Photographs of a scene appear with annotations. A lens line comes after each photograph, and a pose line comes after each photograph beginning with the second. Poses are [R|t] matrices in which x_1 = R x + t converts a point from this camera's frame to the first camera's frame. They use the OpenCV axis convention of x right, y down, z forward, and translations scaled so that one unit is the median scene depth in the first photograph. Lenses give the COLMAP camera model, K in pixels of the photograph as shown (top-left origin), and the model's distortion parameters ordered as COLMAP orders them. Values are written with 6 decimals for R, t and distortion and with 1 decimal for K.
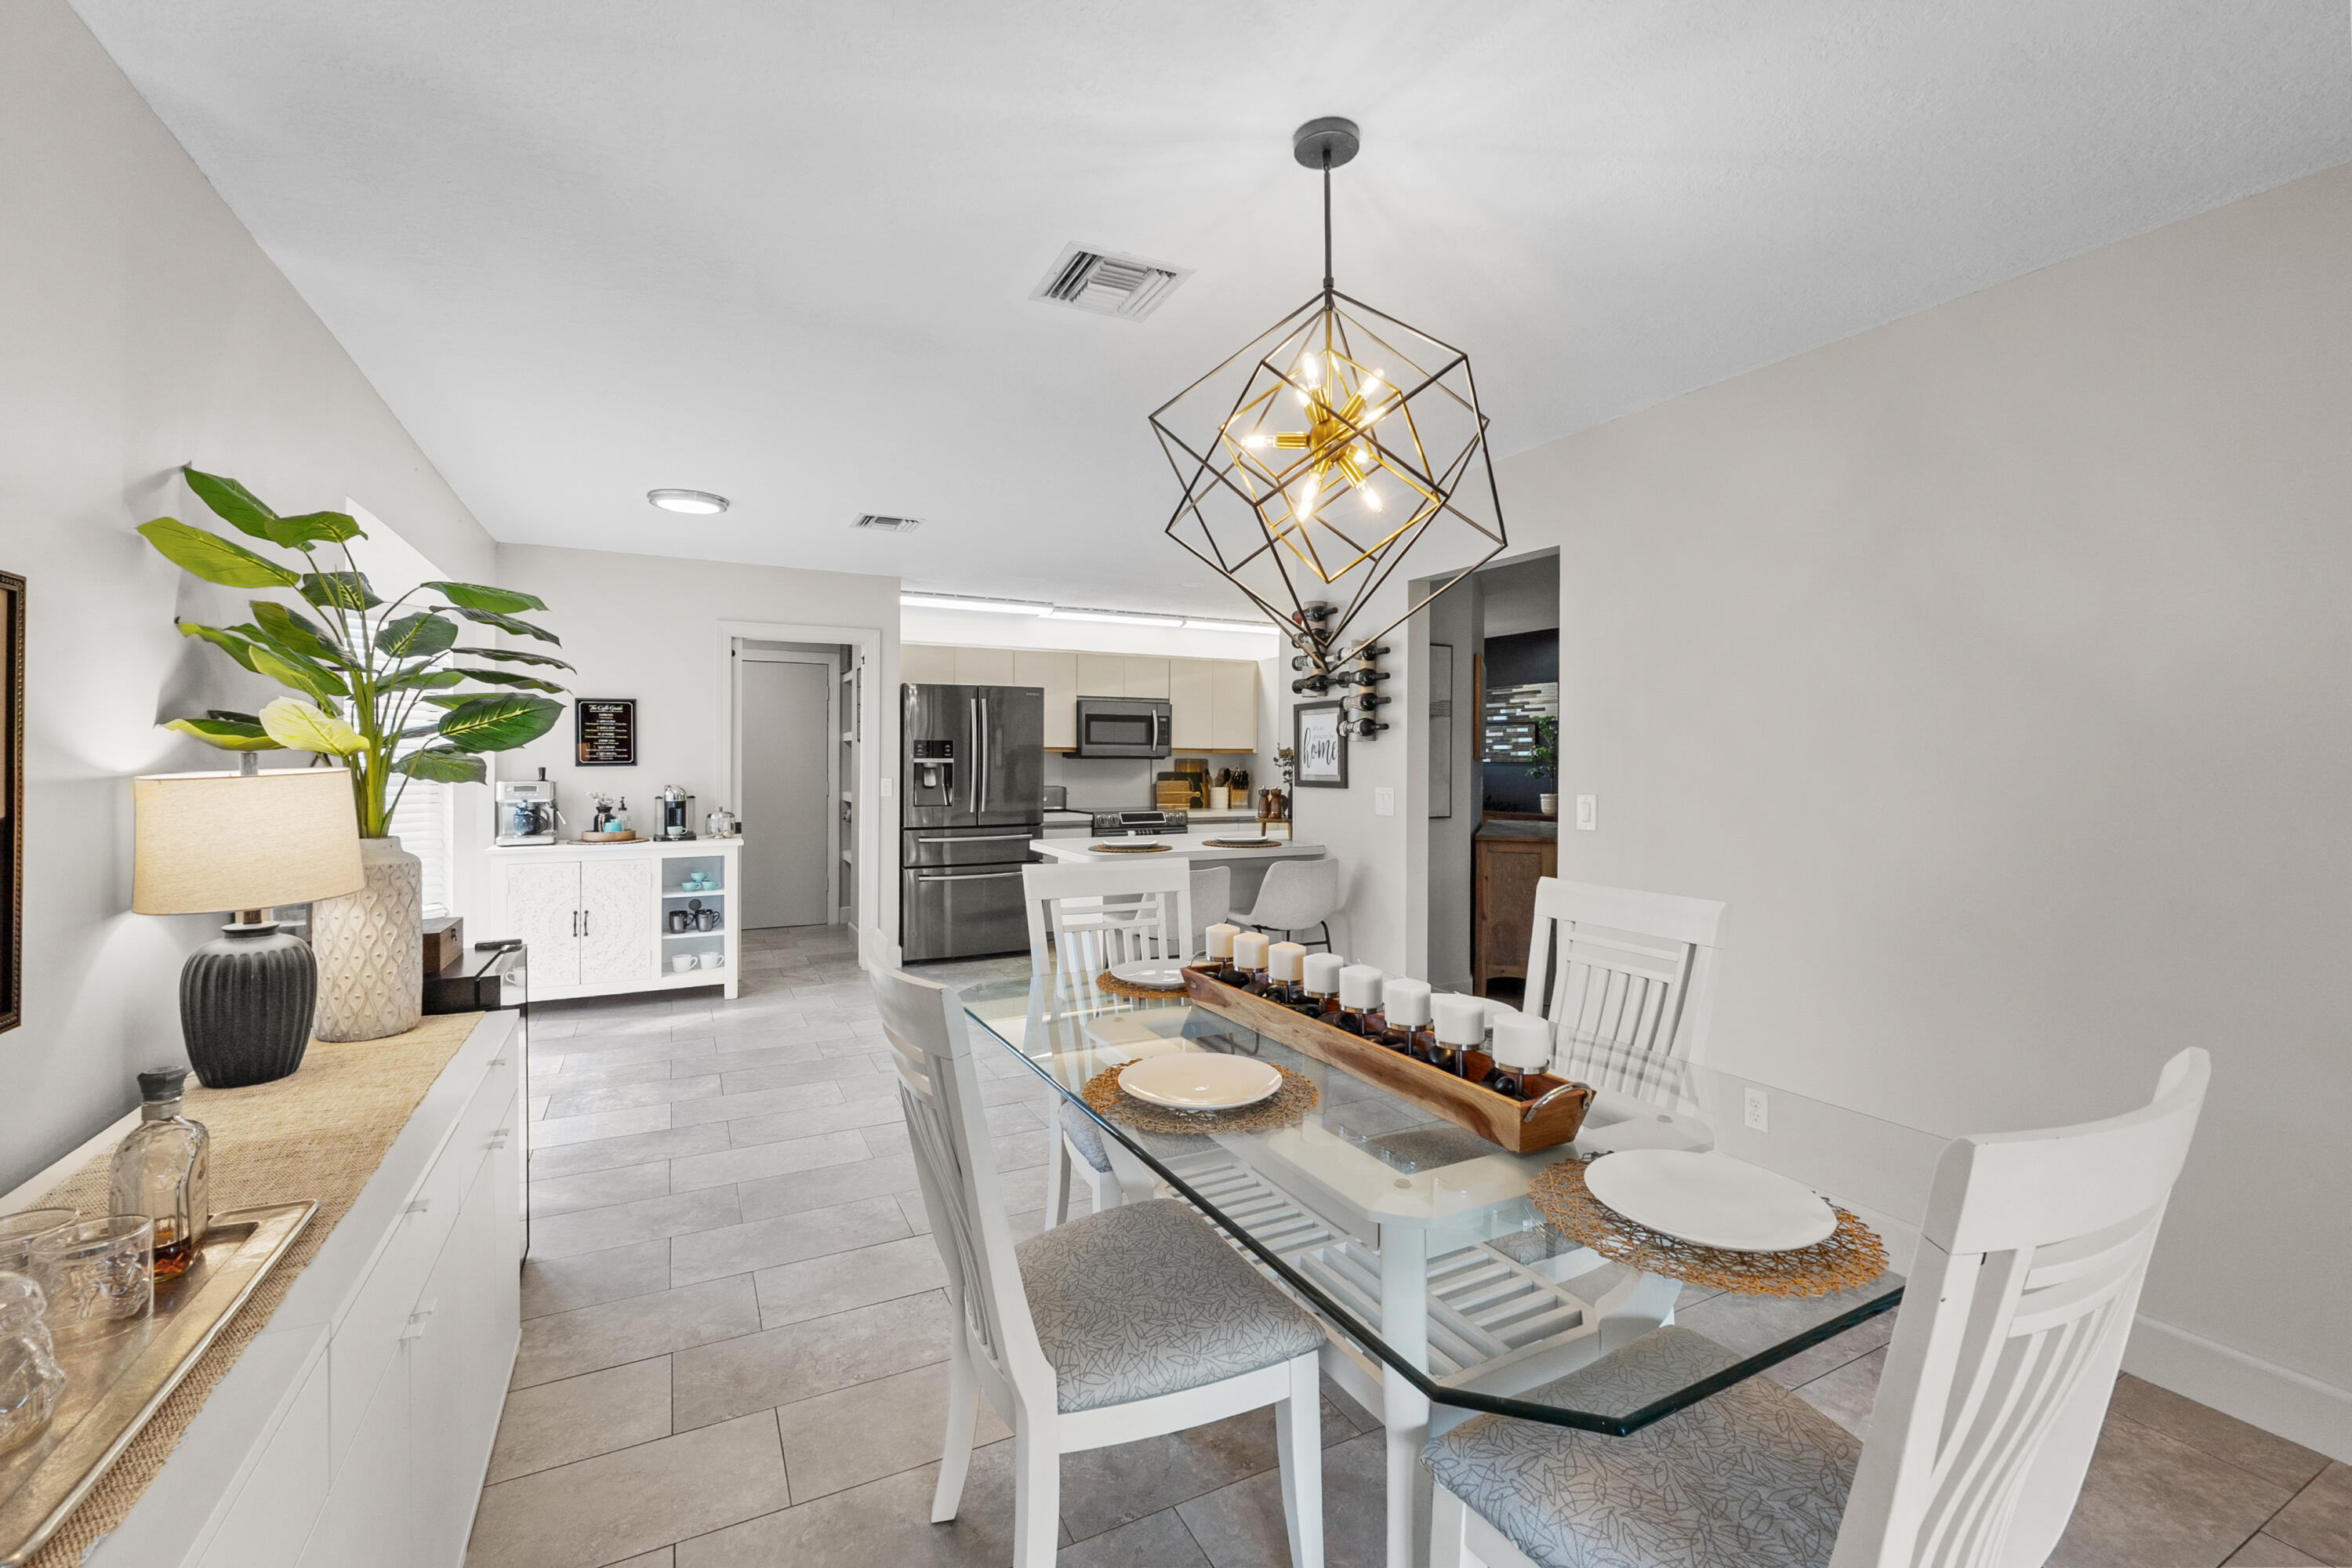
lens RADIAL K [[1002.2, 0, 1179.2], [0, 1002.2, 772.7], [0, 0, 1]] dist [-0.003075, -0.000898]
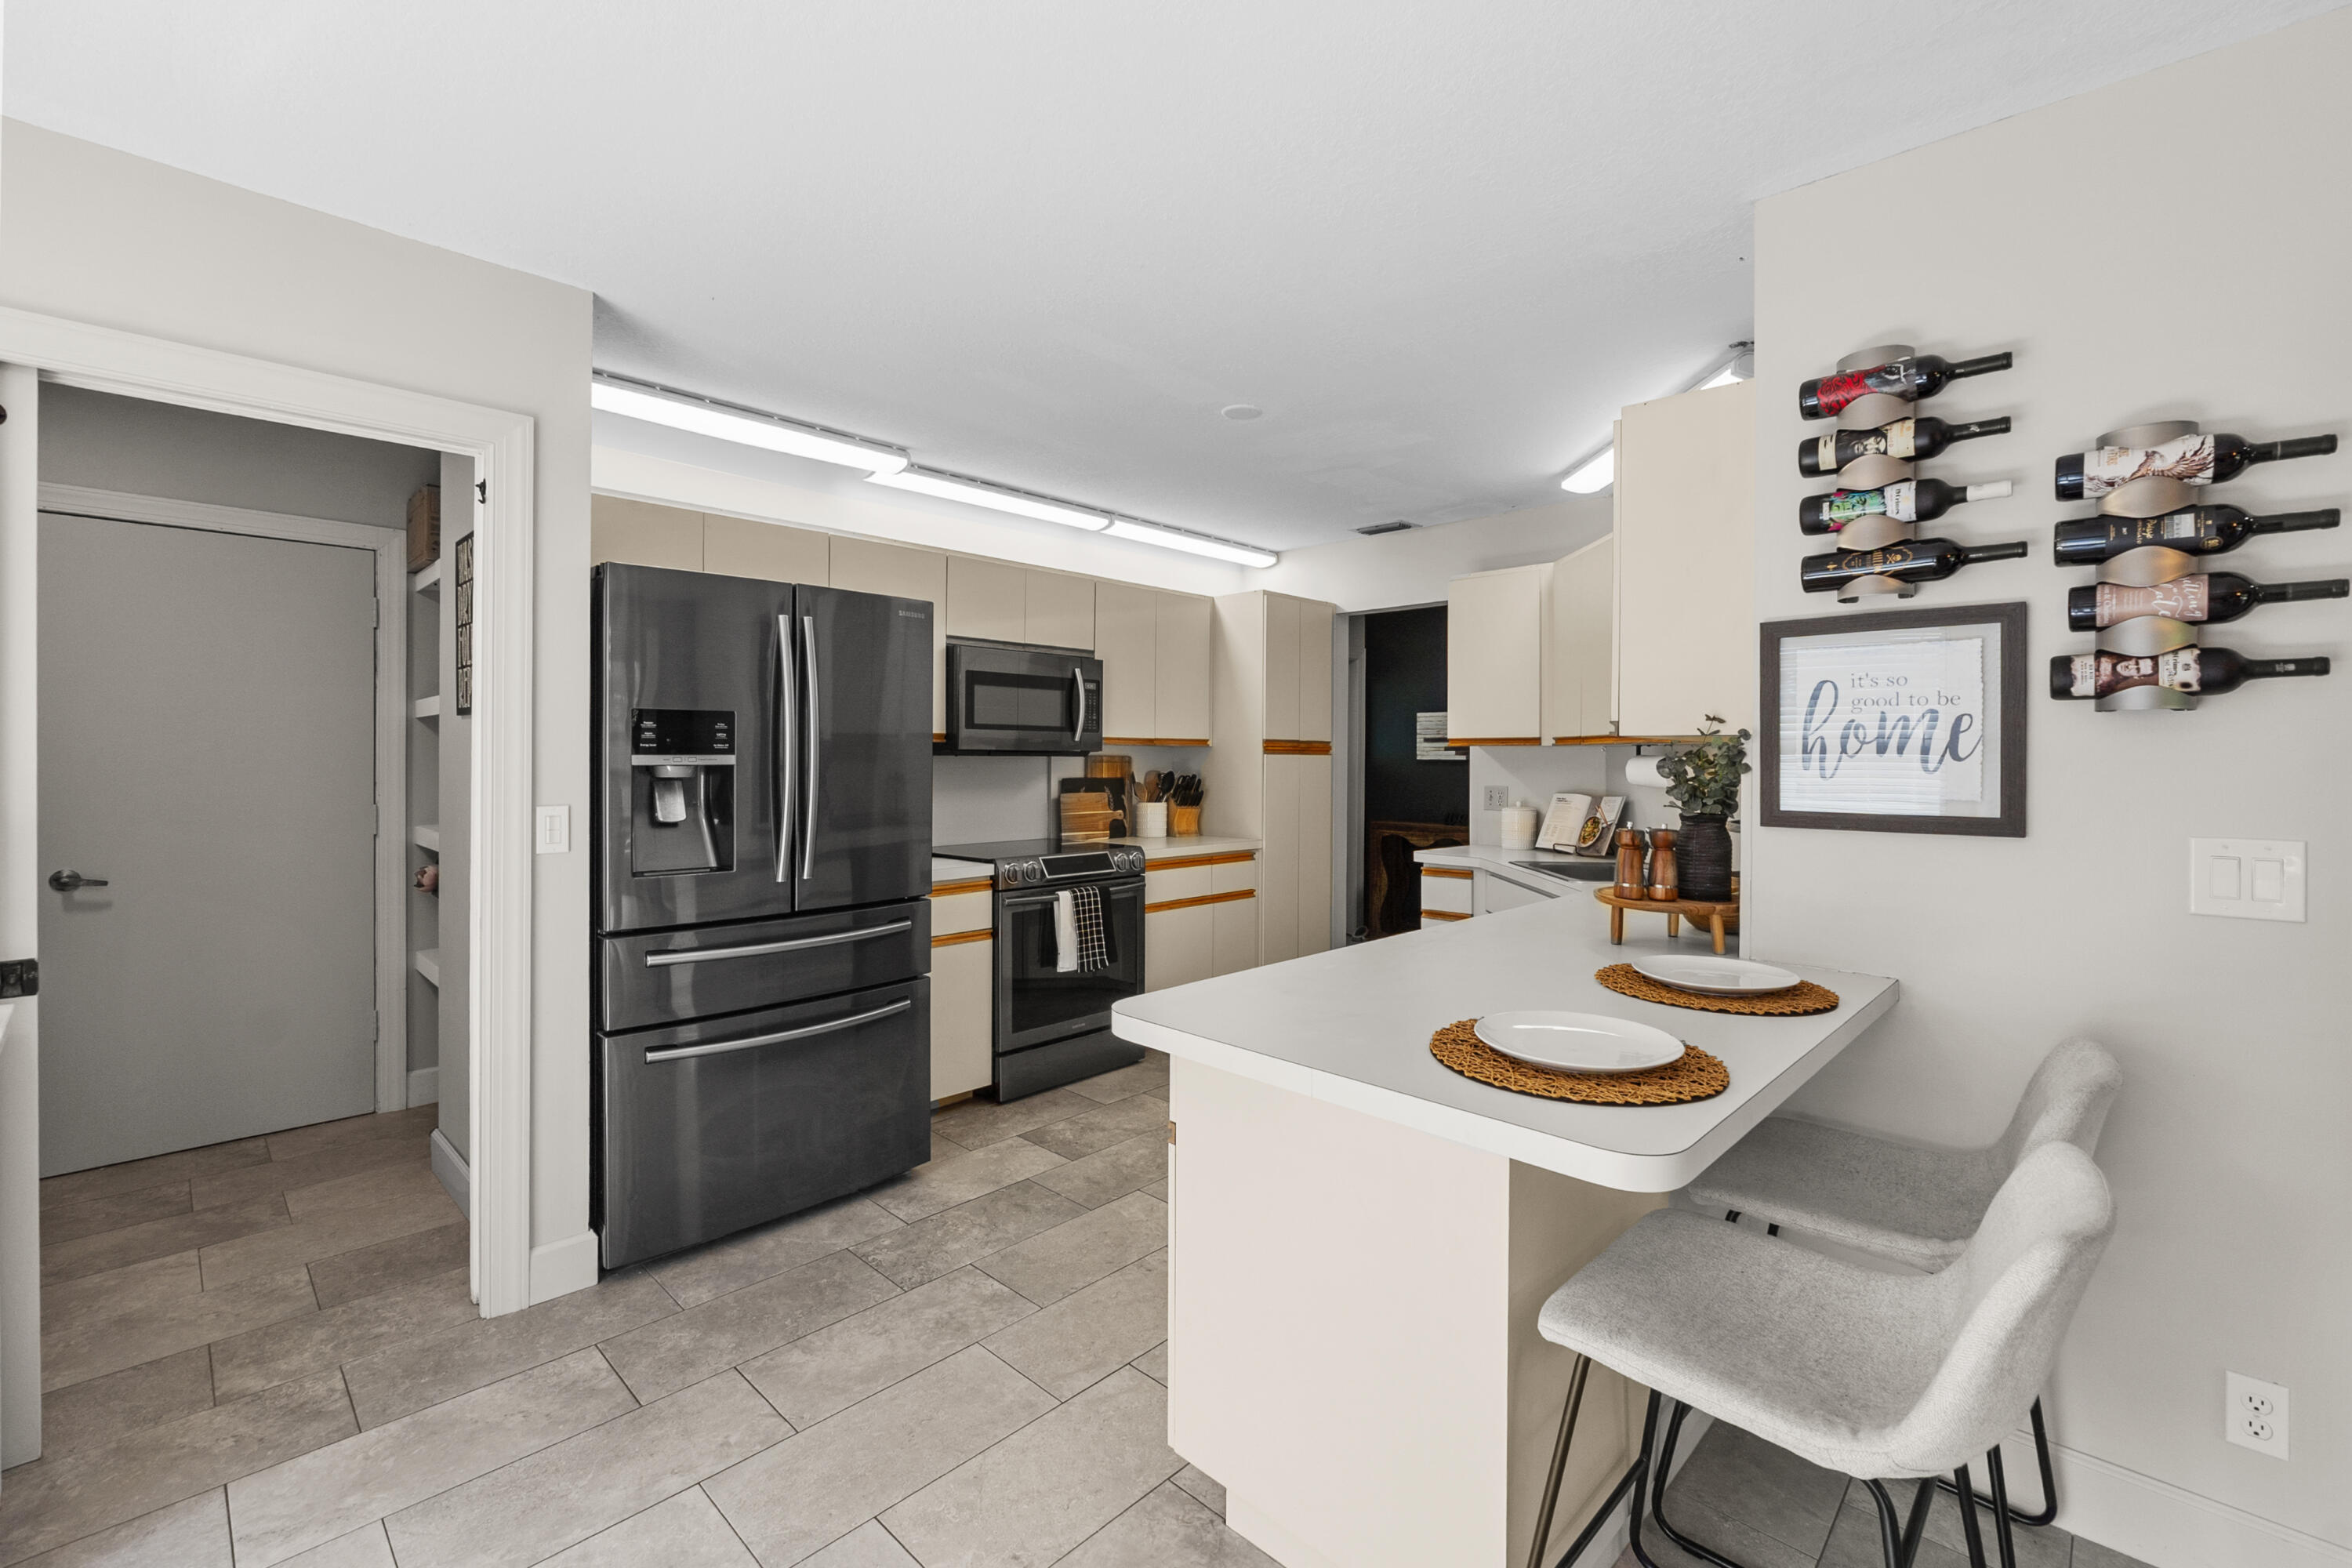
lens RADIAL K [[1002.2, 0, 1178.6], [0, 1002.2, 765.9], [0, 0, 1]] dist [-0.003075, -0.000898]
pose [[0.945816, -0.002743, 0.324692, -0.186086], [0.003501, 0.999992, -0.001751, -0.008552], [-0.324685, 0.002793, 0.945818, 0.547415]]
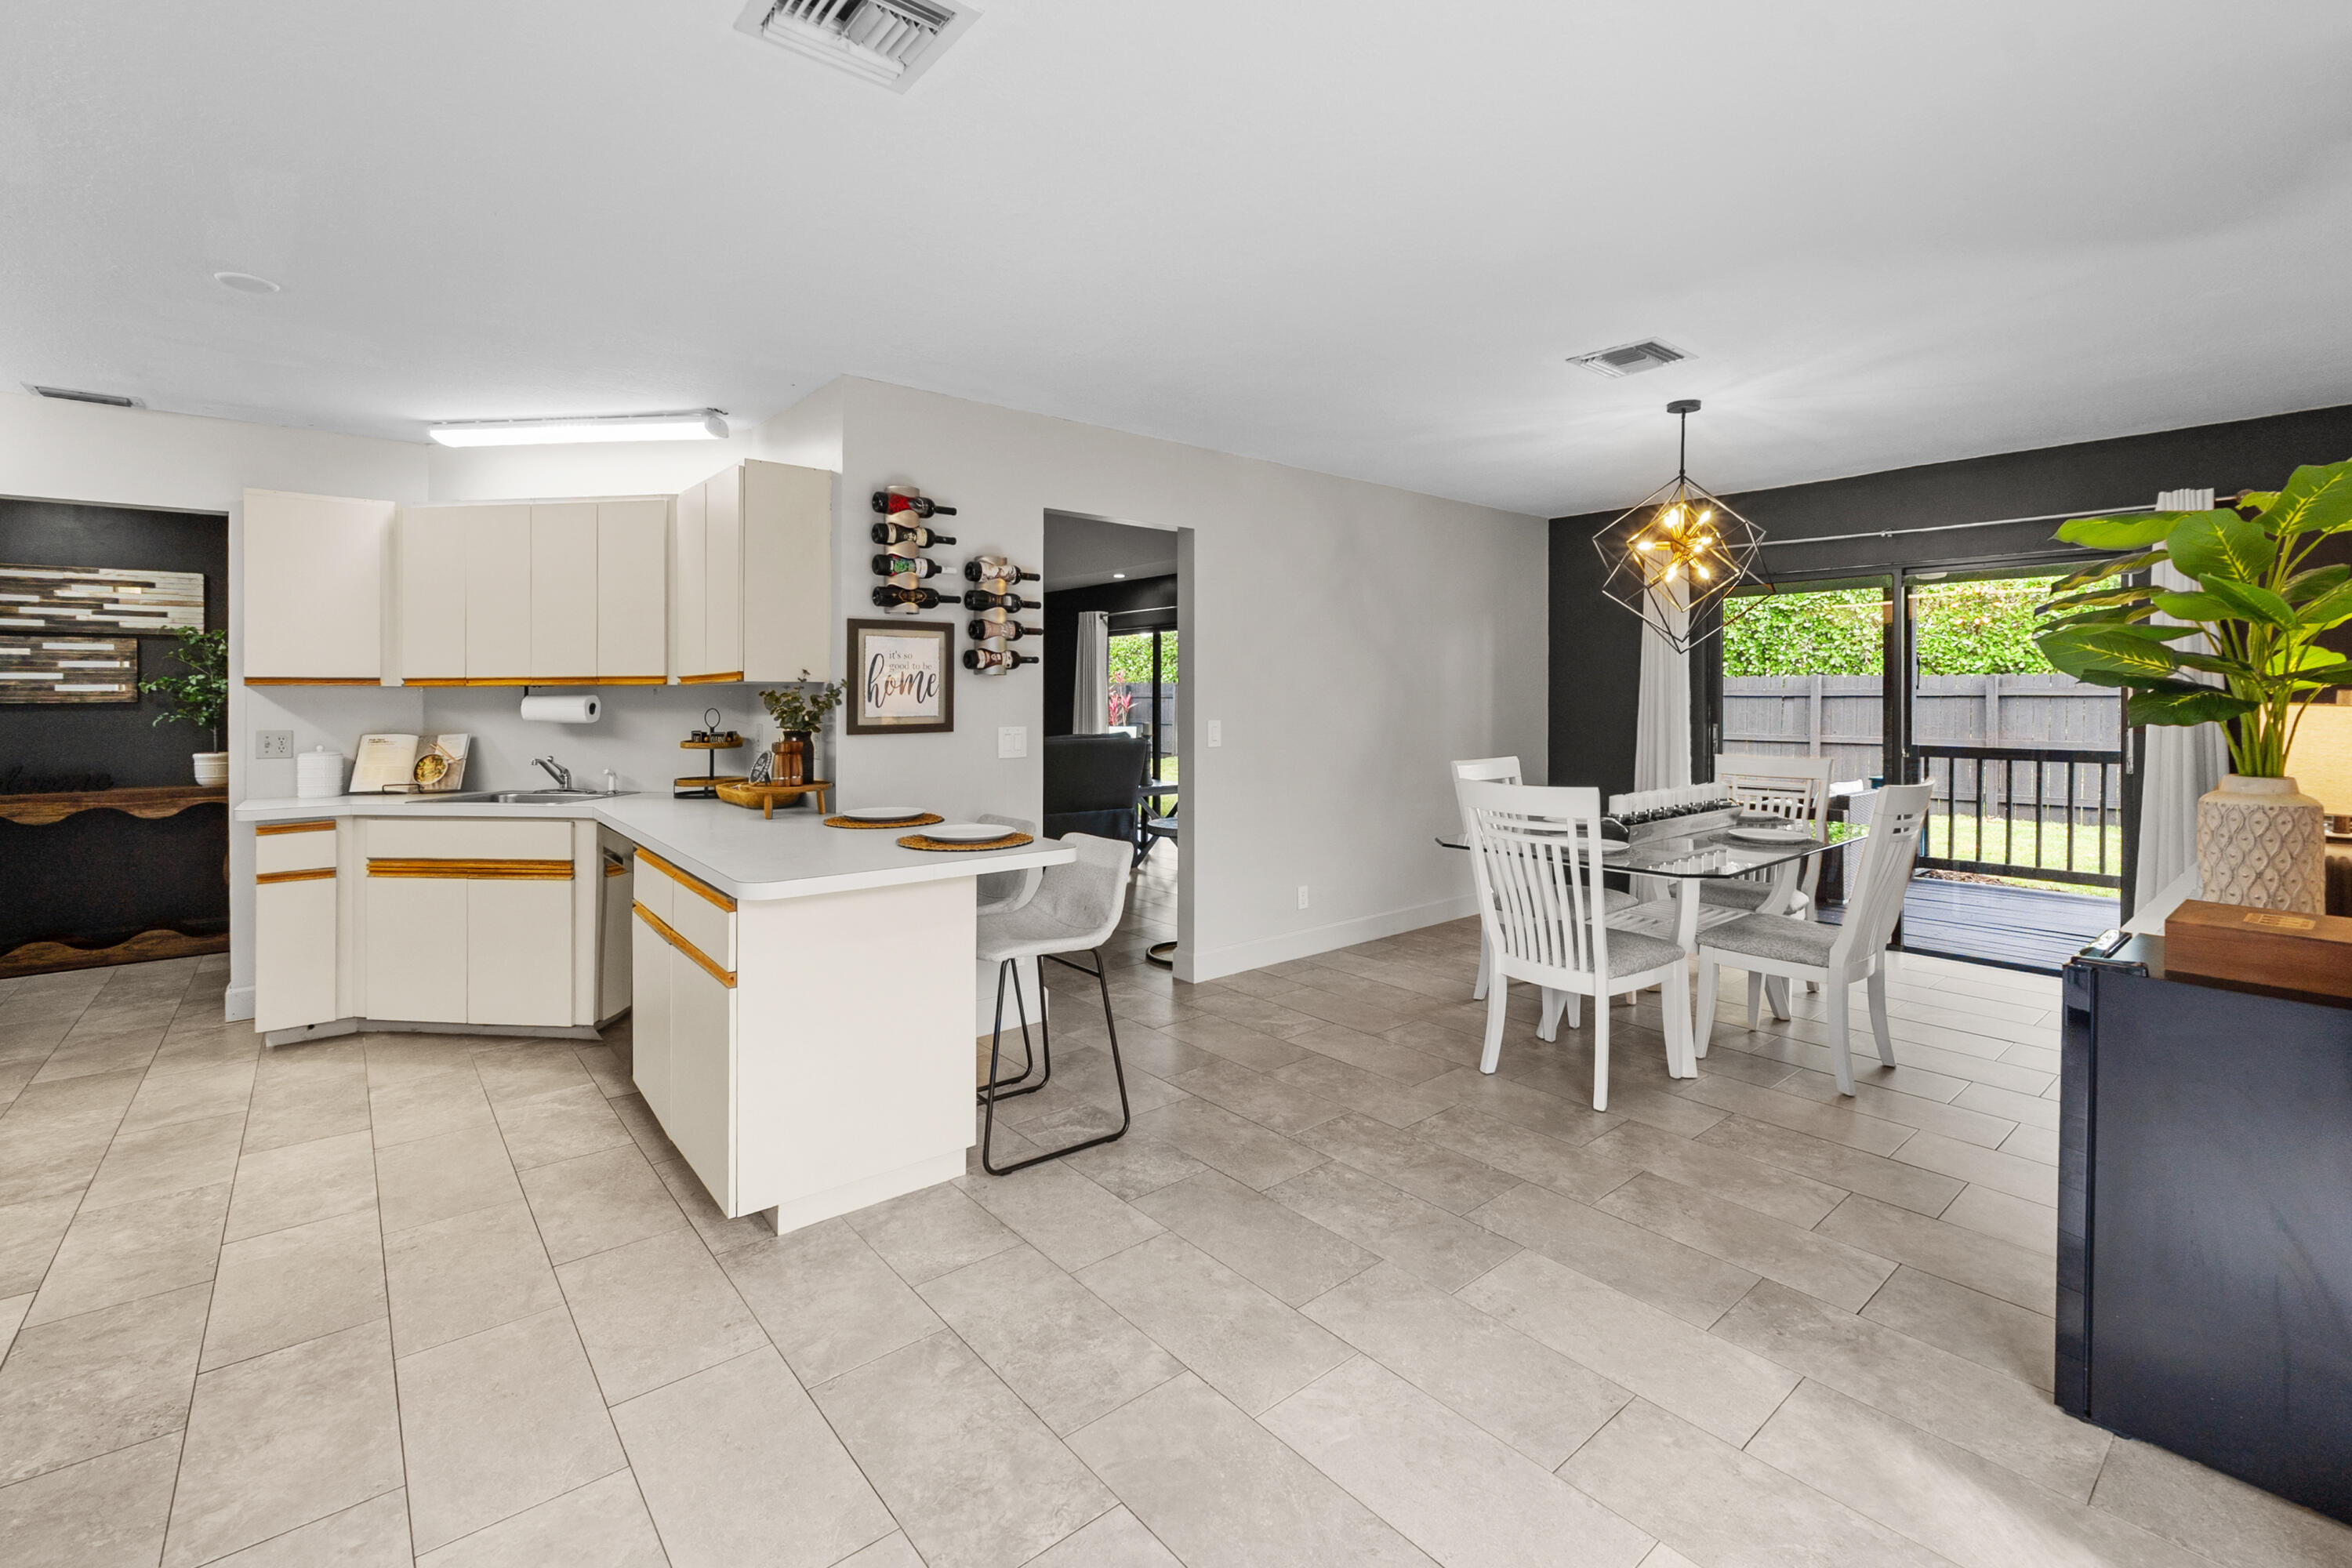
lens RADIAL K [[1002.2, 0, 1185.8], [0, 1002.2, 736.5], [0, 0, 1]] dist [-0.003075, -0.000898]
pose [[-0.221300, -0.042859, 0.974264, -0.494091], [0.016345, 0.998730, 0.047647, -0.011829], [-0.975069, 0.026468, -0.220318, 0.729612]]
